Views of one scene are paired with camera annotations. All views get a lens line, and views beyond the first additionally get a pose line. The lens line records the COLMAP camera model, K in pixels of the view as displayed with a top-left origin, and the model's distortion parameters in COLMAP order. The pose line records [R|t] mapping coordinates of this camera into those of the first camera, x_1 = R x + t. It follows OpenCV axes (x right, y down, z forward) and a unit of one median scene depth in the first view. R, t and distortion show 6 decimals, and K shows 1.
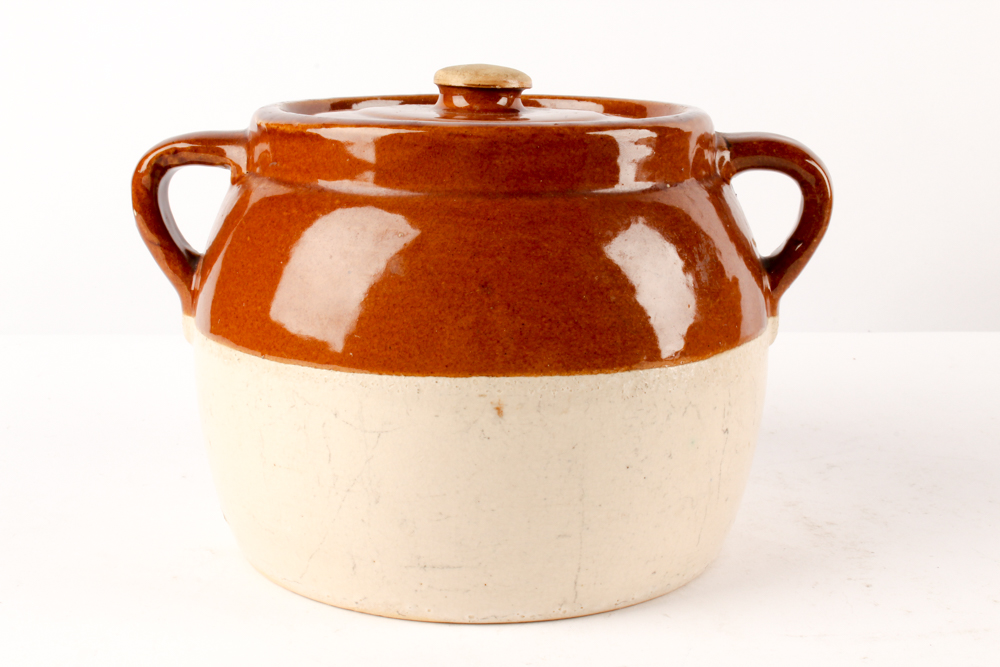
lens RADIAL K [[1743.6, 0, 500.3], [0, 1743.6, 332.8], [0, 0, 1]] dist [-0.185436, 0.000000]
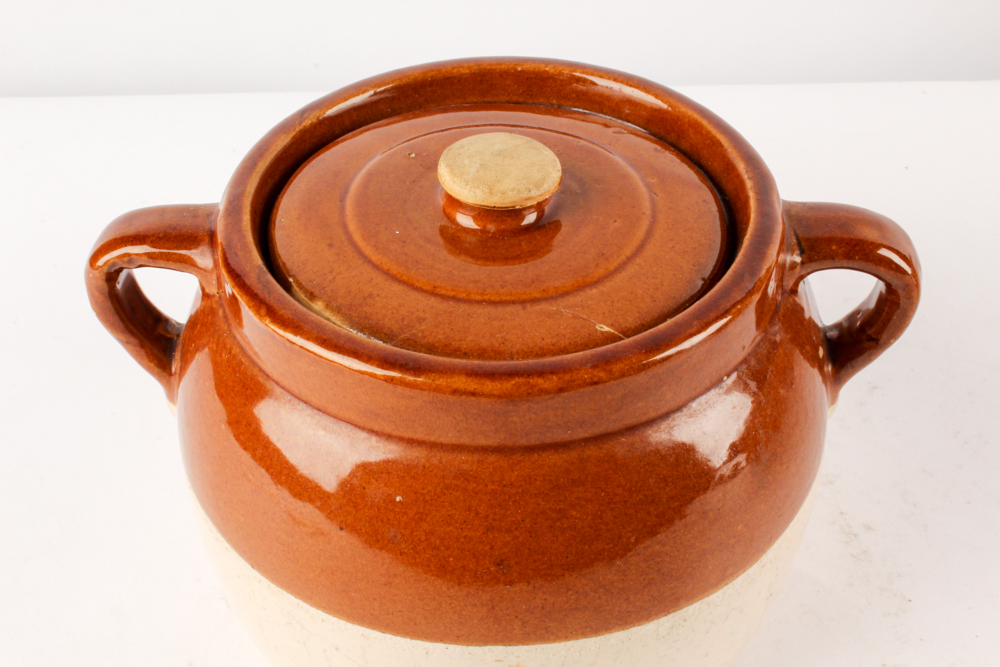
lens RADIAL K [[1445.5, 0, 498.1], [0, 1445.5, 335.2], [0, 0, 1]] dist [-0.138221, 0.000000]
pose [[0.999617, 0.002775, -0.027549, 0.008843], [0.010668, 0.879557, 0.475674, -0.453995], [0.025551, -0.475786, 0.879190, 0.435037]]
